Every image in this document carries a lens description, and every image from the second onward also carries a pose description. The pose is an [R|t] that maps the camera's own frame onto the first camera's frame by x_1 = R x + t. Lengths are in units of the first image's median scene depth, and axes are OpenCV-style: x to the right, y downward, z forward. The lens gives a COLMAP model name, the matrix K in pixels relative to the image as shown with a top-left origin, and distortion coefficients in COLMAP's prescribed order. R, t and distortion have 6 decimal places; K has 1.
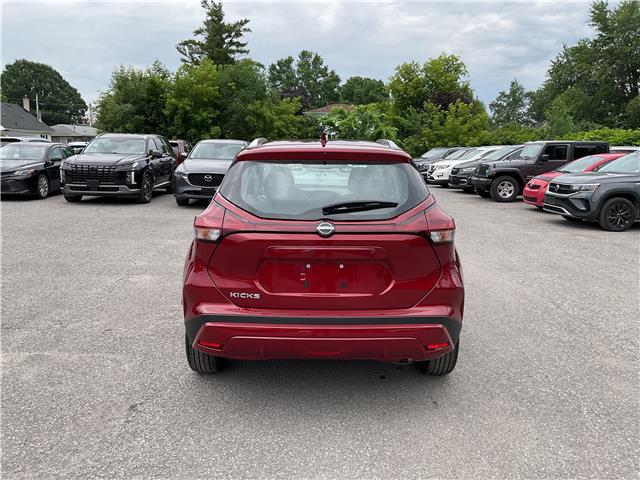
lens RADIAL K [[537.4, 0, 325.0], [0, 537.4, 248.9], [0, 0, 1]] dist [0.028511, -0.083319]
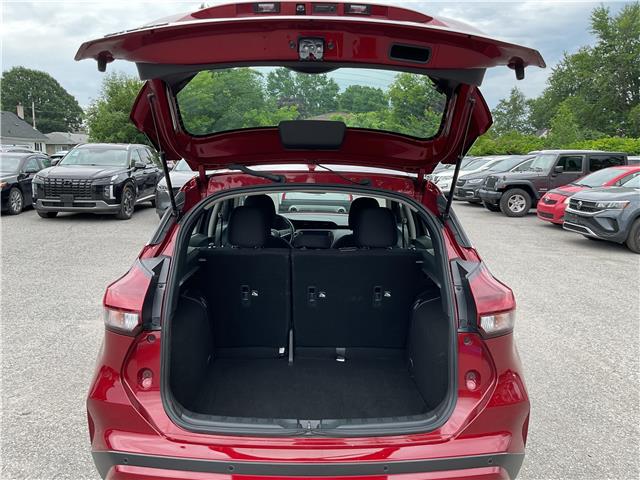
lens RADIAL K [[537.4, 0, 323.2], [0, 537.4, 243.3], [0, 0, 1]] dist [0.028511, -0.083319]
pose [[0.999998, 0.000741, -0.001616, 0.001726], [-0.000778, 0.999731, -0.023187, -0.010789], [0.001599, 0.023188, 0.999730, 0.039551]]
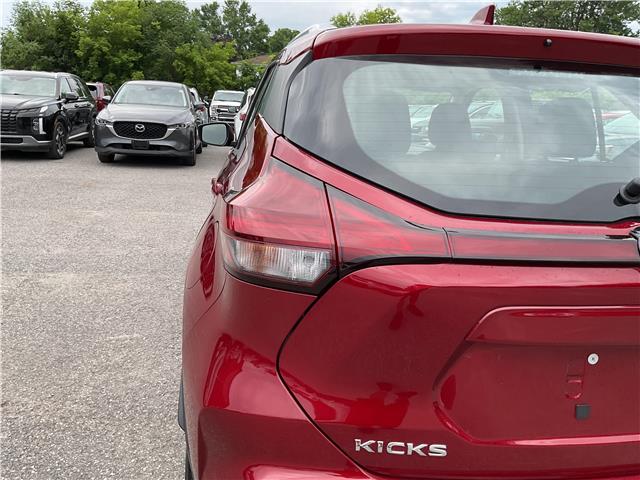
lens RADIAL K [[537.4, 0, 321.8], [0, 537.4, 245.6], [0, 0, 1]] dist [0.028511, -0.083319]
pose [[0.990991, -0.004385, 0.133856, -0.025385], [-0.005029, 0.997540, 0.069913, -0.006627], [-0.133834, -0.069956, 0.988532, 0.071218]]
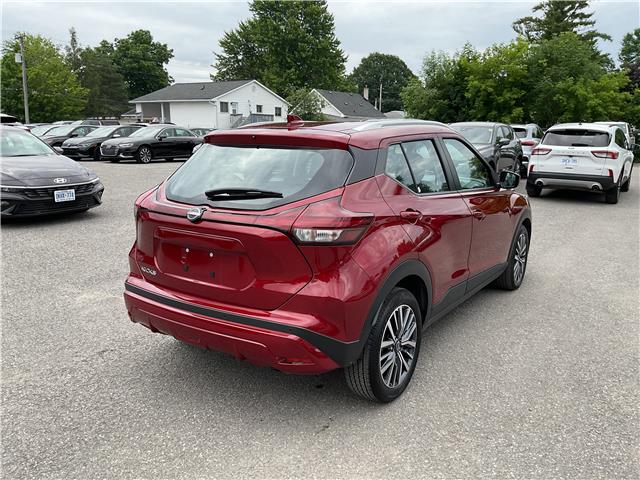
lens RADIAL K [[537.4, 0, 313.2], [0, 537.4, 243.2], [0, 0, 1]] dist [0.028511, -0.083319]
pose [[0.809371, 0.110465, -0.576816, 0.076391], [-0.099237, 0.993753, 0.051066, -0.005799], [0.578853, 0.015911, 0.815277, 0.032704]]
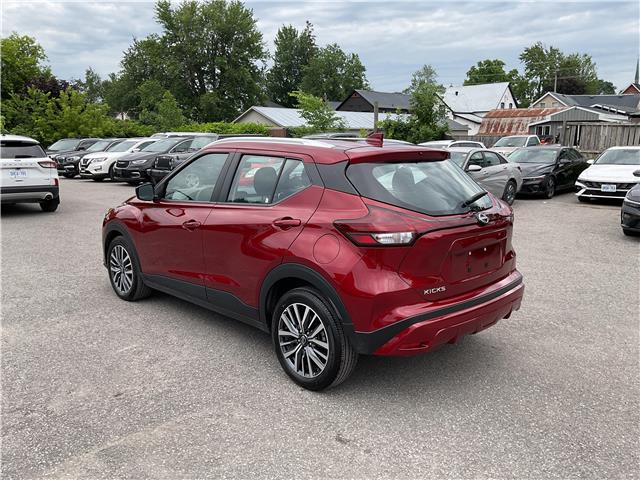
lens RADIAL K [[537.4, 0, 325.0], [0, 537.4, 240.2], [0, 0, 1]] dist [0.028511, -0.083319]
pose [[0.724715, -0.127838, 0.677086, -0.105743], [0.125672, 0.990680, 0.052535, -0.009914], [-0.677491, 0.047018, 0.734026, 0.037965]]
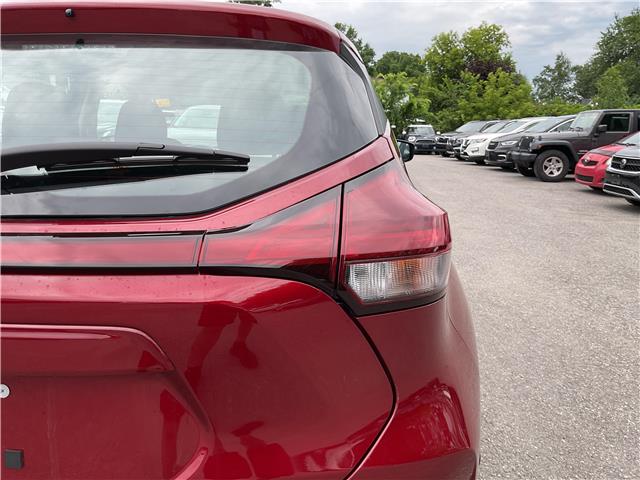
lens RADIAL K [[537.4, 0, 327.9], [0, 537.4, 251.4], [0, 0, 1]] dist [0.028511, -0.083319]
pose [[0.998138, 0.016504, -0.058722, 0.021264], [-0.014036, 0.999011, 0.042183, -0.005189], [0.059360, -0.041281, 0.997383, 0.077590]]
